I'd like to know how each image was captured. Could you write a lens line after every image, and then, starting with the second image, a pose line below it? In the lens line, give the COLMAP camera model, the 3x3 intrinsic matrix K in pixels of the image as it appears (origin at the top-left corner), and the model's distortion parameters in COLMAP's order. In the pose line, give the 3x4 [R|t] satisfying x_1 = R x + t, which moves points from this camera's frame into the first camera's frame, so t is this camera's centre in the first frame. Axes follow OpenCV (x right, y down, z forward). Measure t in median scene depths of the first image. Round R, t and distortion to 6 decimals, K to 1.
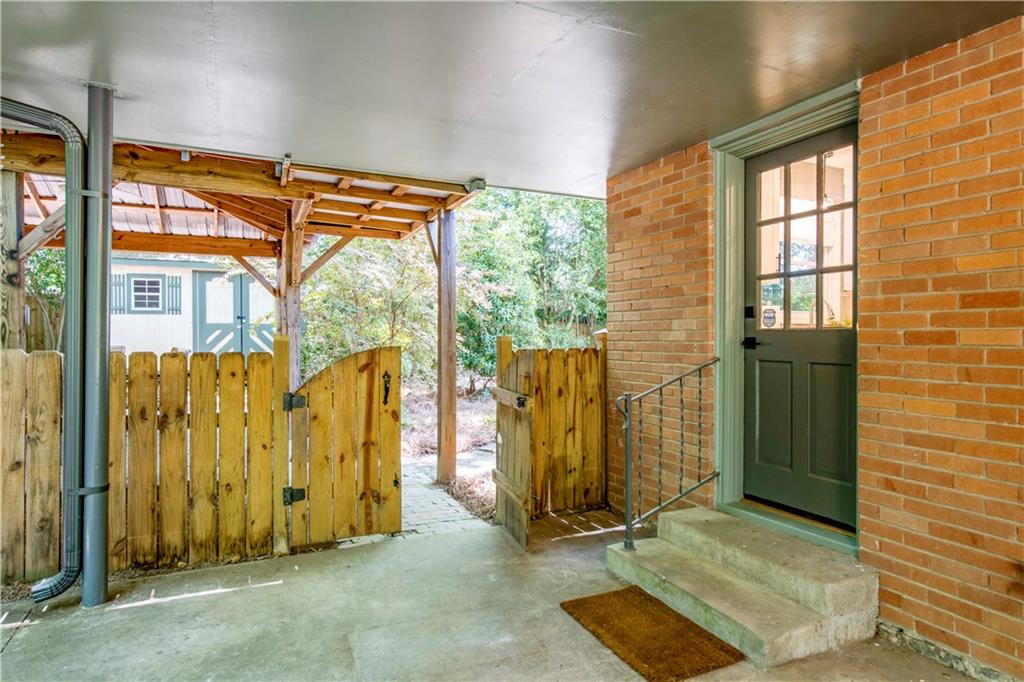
lens RADIAL K [[614.2, 0, 514.0], [0, 614.2, 337.6], [0, 0, 1]] dist [0.003121, 0.000007]
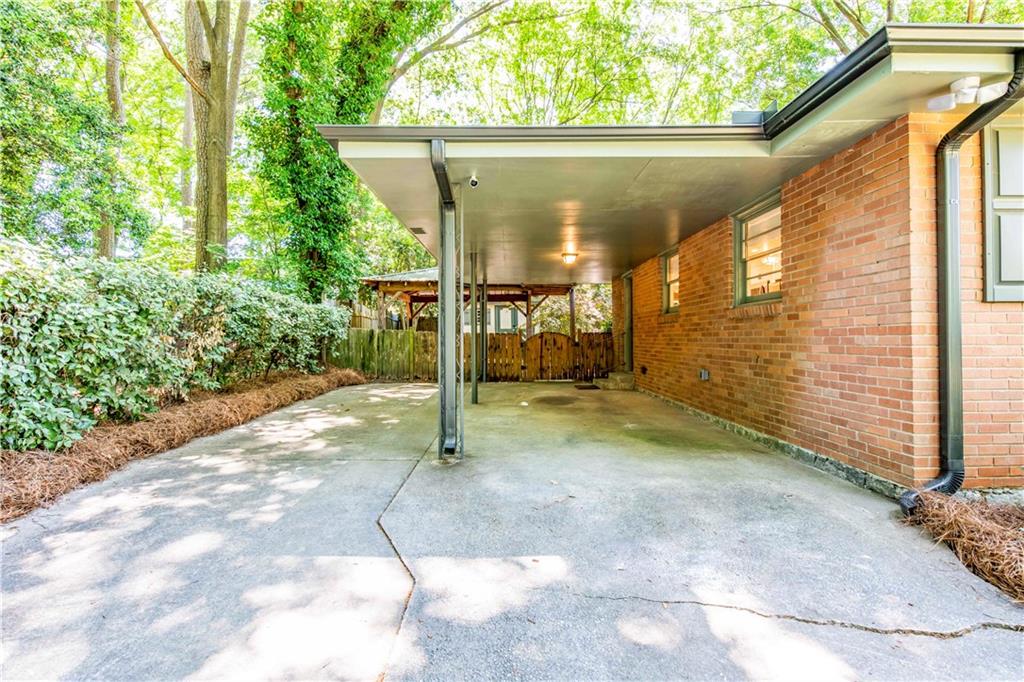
lens RADIAL K [[531.6, 0, 512.0], [0, 531.6, 338.4], [0, 0, 1]] dist [0.000016, 0.000000]
pose [[0.908421, -0.008856, -0.417962, 0.374316], [0.007763, 0.999961, -0.004317, 0.026595], [0.417984, 0.000677, 0.908454, -0.799057]]
